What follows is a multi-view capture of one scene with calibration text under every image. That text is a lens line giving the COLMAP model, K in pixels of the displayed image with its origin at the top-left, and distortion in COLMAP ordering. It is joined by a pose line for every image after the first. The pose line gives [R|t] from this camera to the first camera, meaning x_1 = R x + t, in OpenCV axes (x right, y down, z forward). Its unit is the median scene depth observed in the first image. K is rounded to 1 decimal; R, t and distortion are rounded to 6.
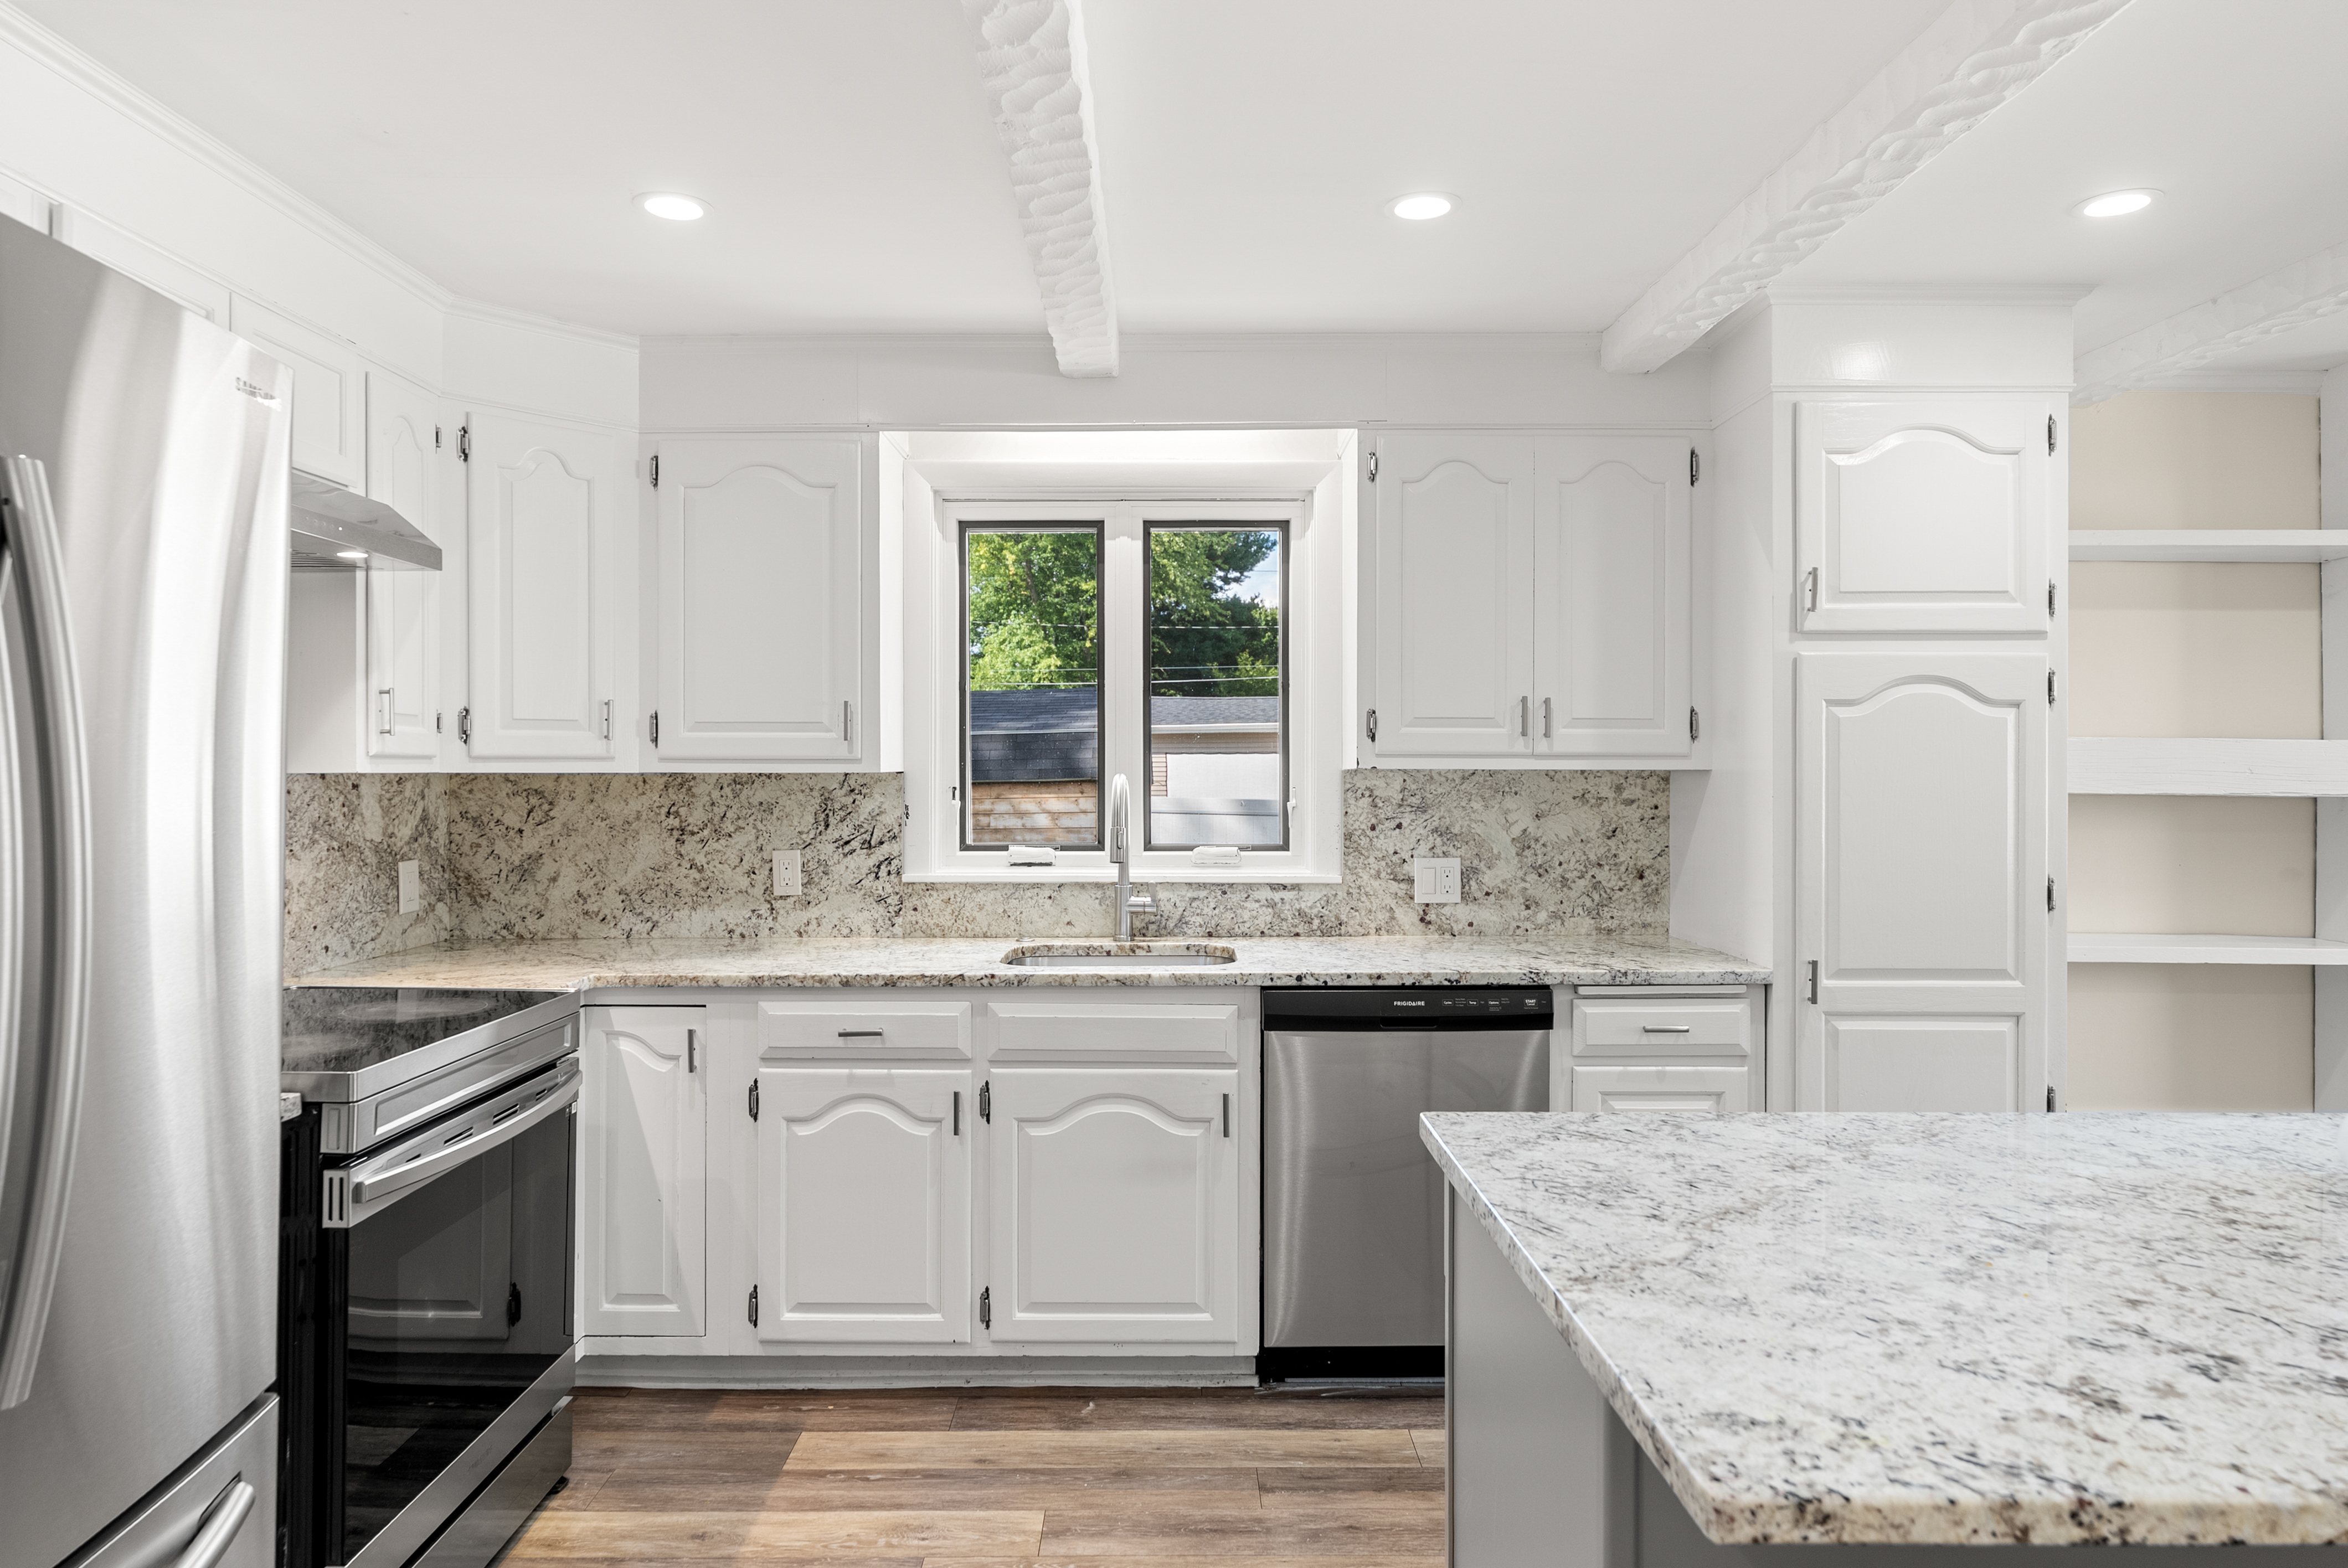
lens RADIAL K [[1435.8, 0, 1176.8], [0, 1435.8, 764.1], [0, 0, 1]] dist [-0.000859, 0.000203]
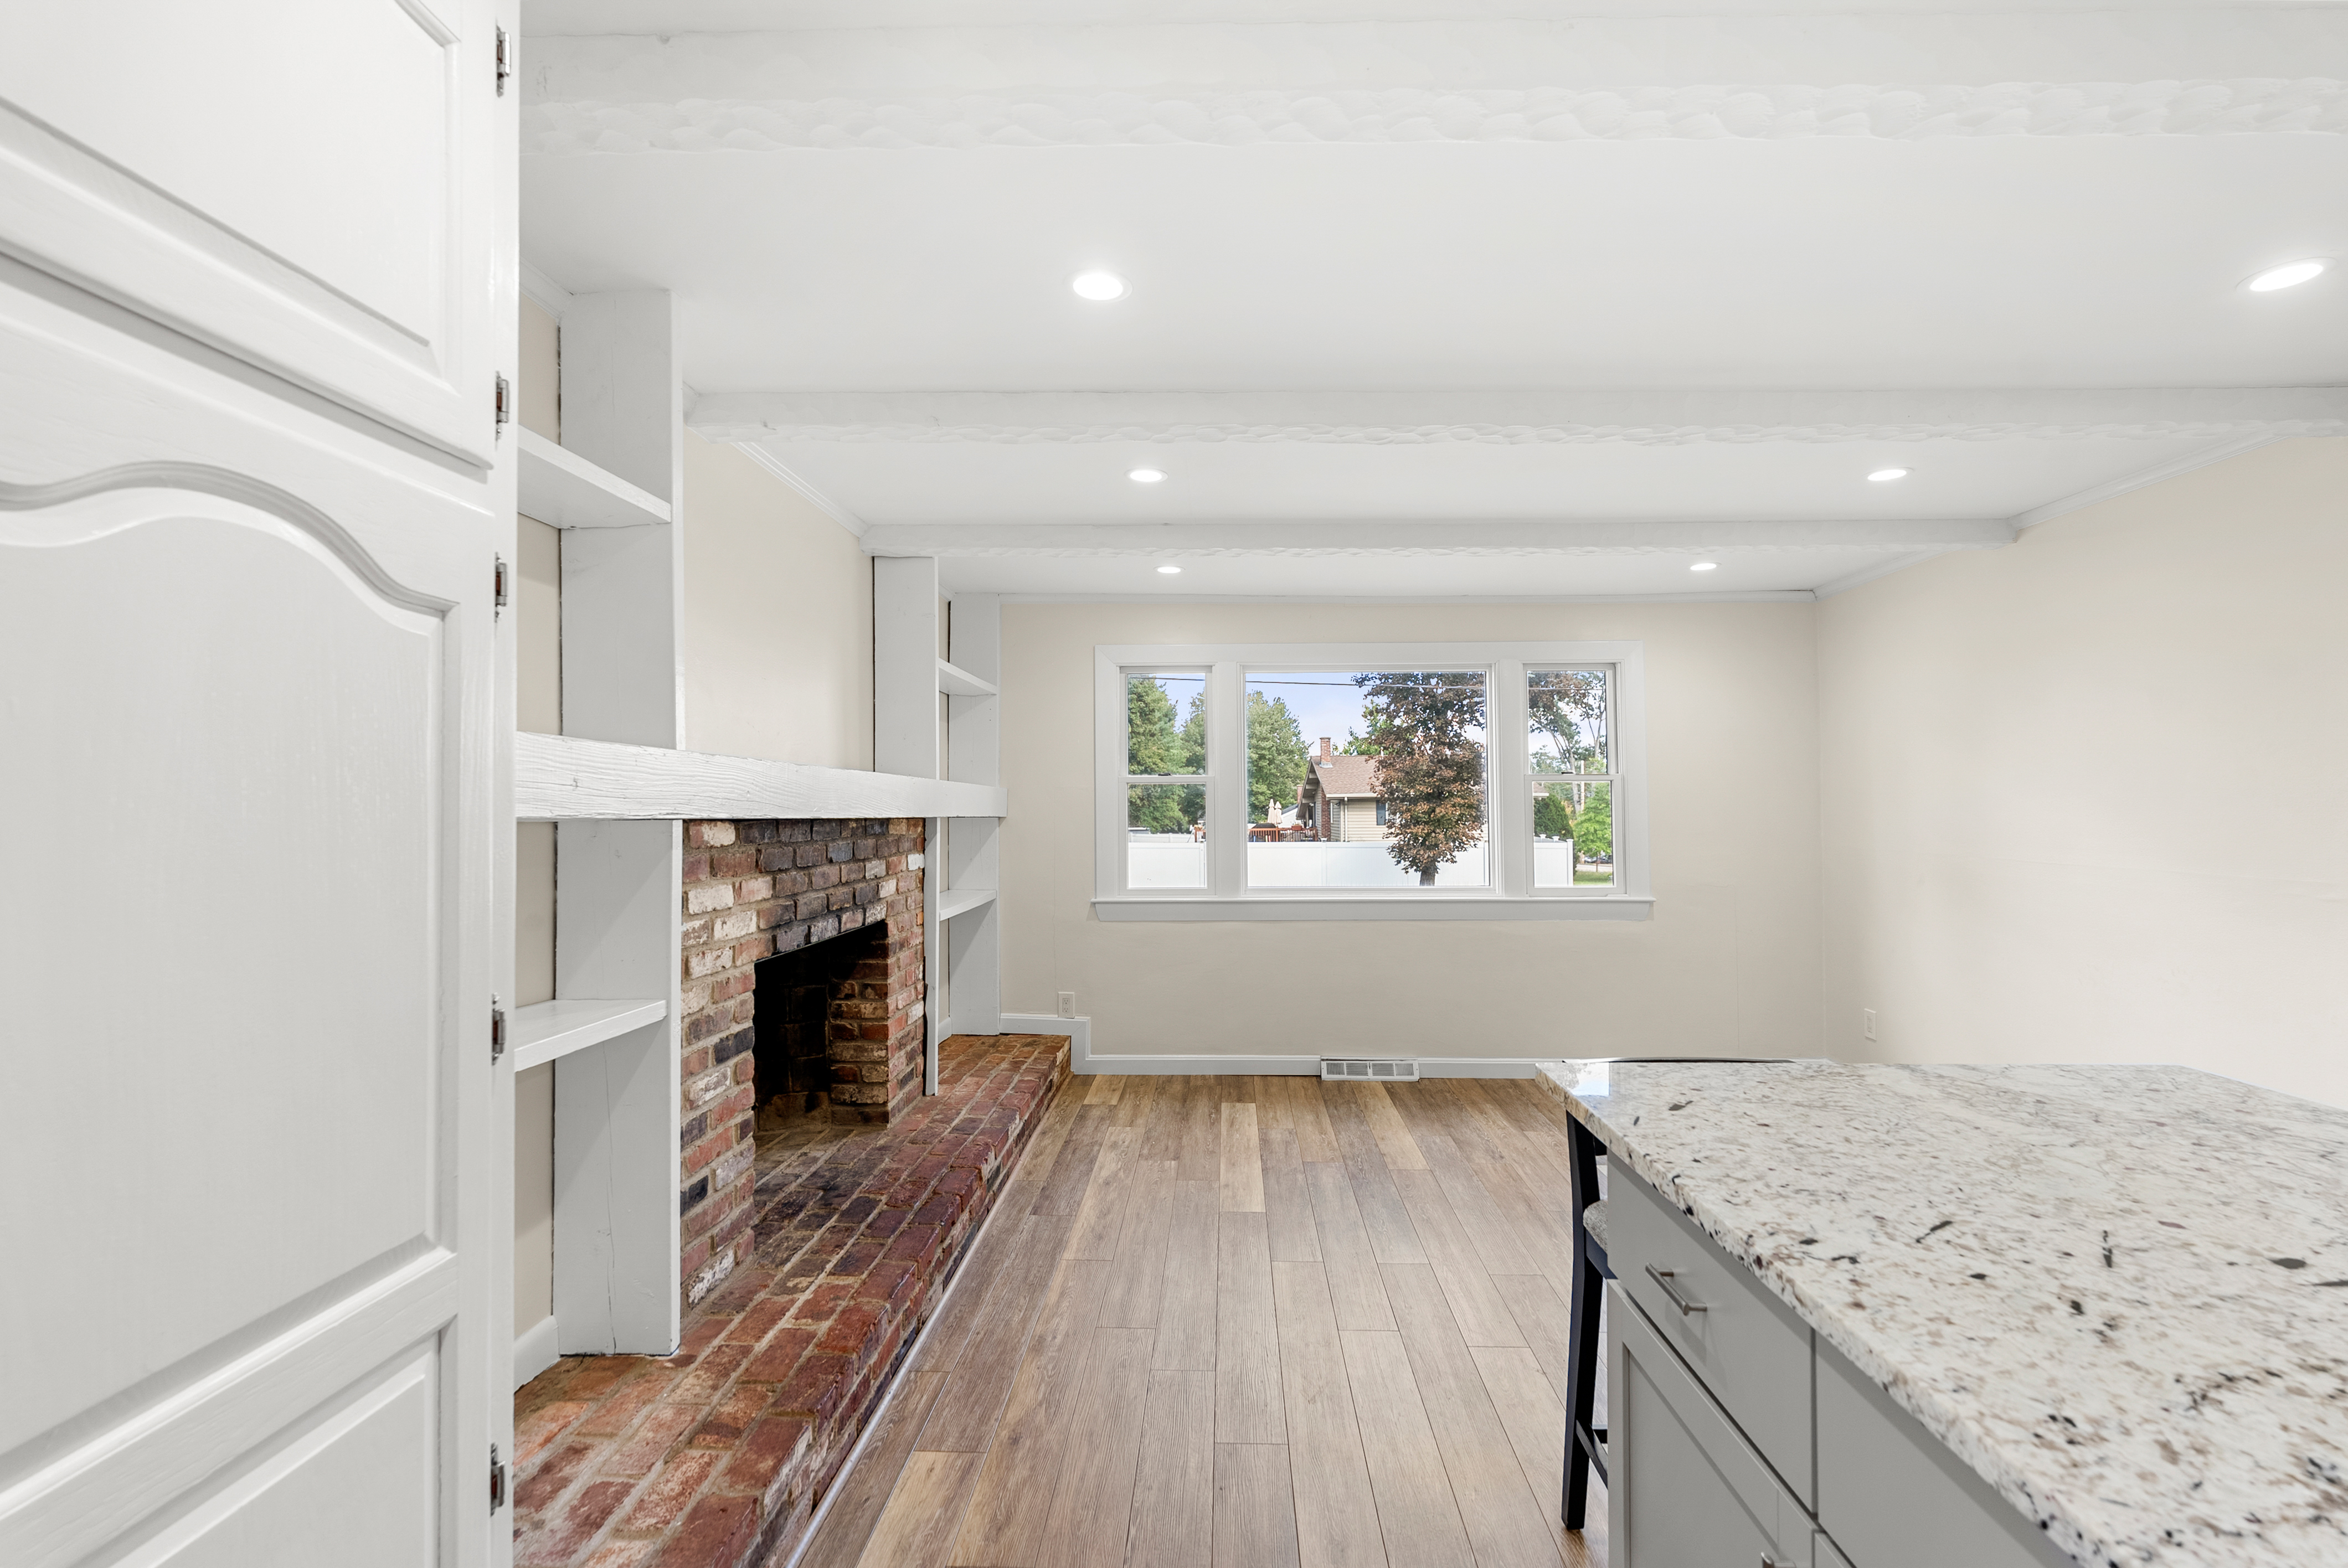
lens RADIAL K [[1047.1, 0, 1185.8], [0, 1047.1, 801.3], [0, 0, 1]] dist [-0.000260, -0.001107]
pose [[0.038476, 0.002372, 0.999257, 0.248810], [0.004718, 0.999986, -0.002556, 0.015498], [-0.999248, 0.004813, 0.038464, 0.681023]]
